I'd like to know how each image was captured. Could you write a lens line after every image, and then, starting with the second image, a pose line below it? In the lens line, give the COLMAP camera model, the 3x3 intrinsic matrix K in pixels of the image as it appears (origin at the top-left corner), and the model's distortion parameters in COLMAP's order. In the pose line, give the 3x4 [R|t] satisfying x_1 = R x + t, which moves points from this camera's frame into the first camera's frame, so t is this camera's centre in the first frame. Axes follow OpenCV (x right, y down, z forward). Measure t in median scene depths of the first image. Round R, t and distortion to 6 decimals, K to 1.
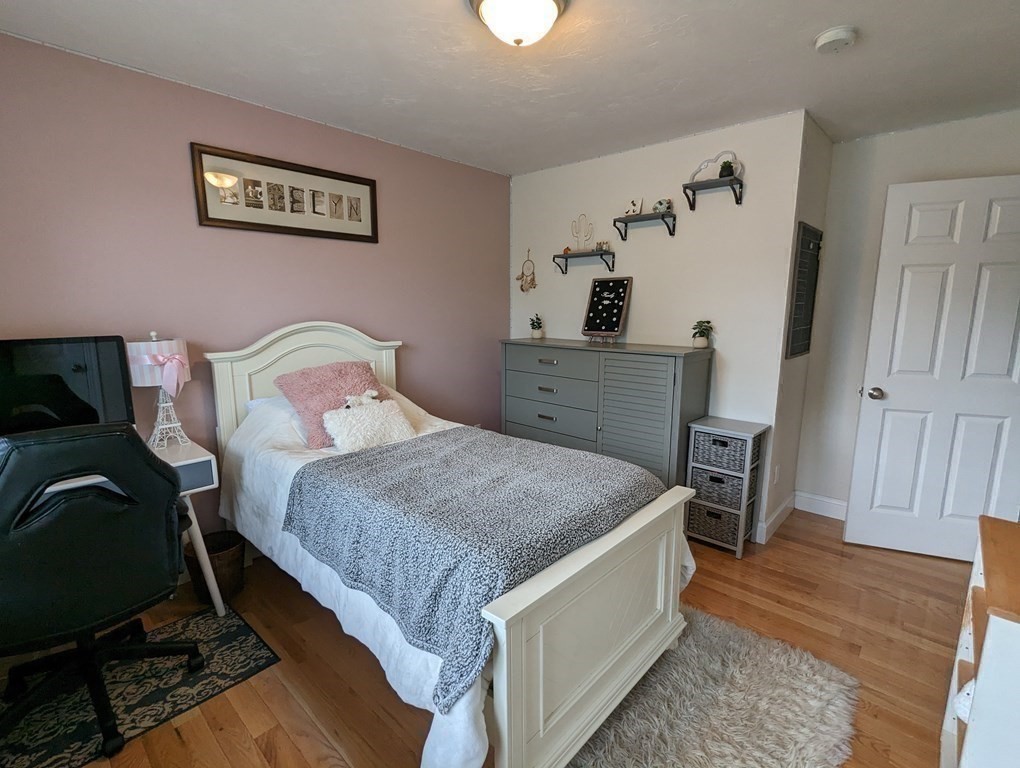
lens RADIAL K [[487.2, 0, 510.2], [0, 487.2, 387.6], [0, 0, 1]] dist [0.002977, 0.001388]
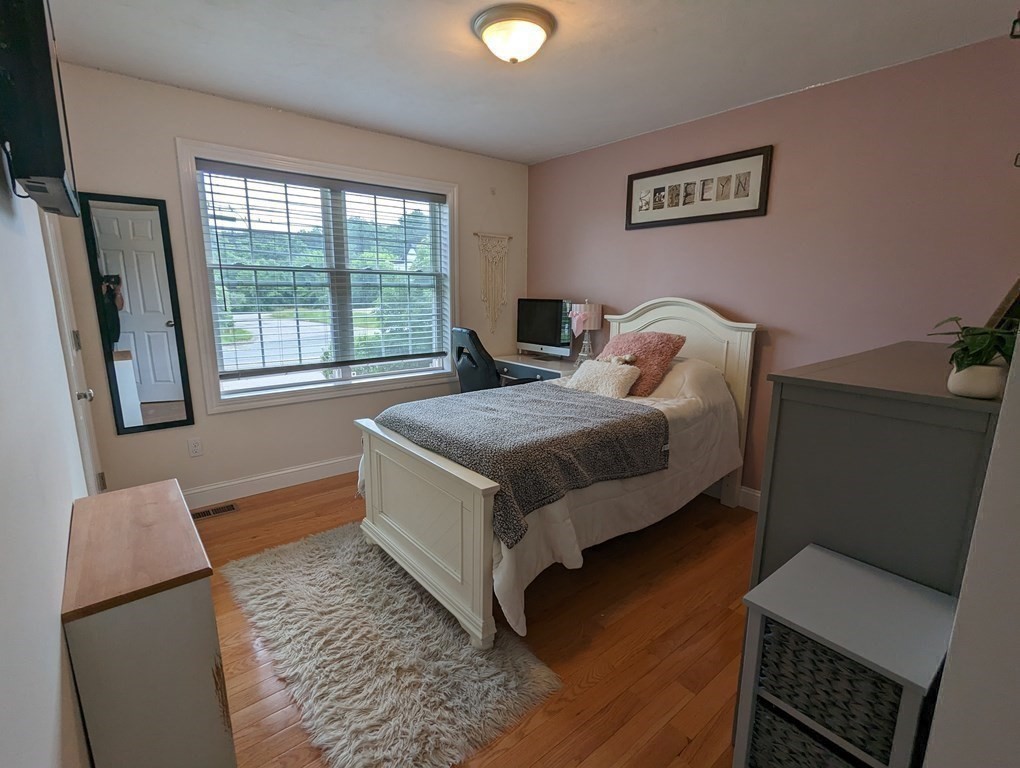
lens RADIAL K [[487.2, 0, 509.4], [0, 487.2, 385.1], [0, 0, 1]] dist [0.002977, 0.001388]
pose [[-0.121278, 0.193730, -0.973530, 0.850777], [-0.175036, 0.961227, 0.213086, -0.116060], [0.977064, 0.196245, -0.082666, 0.769259]]
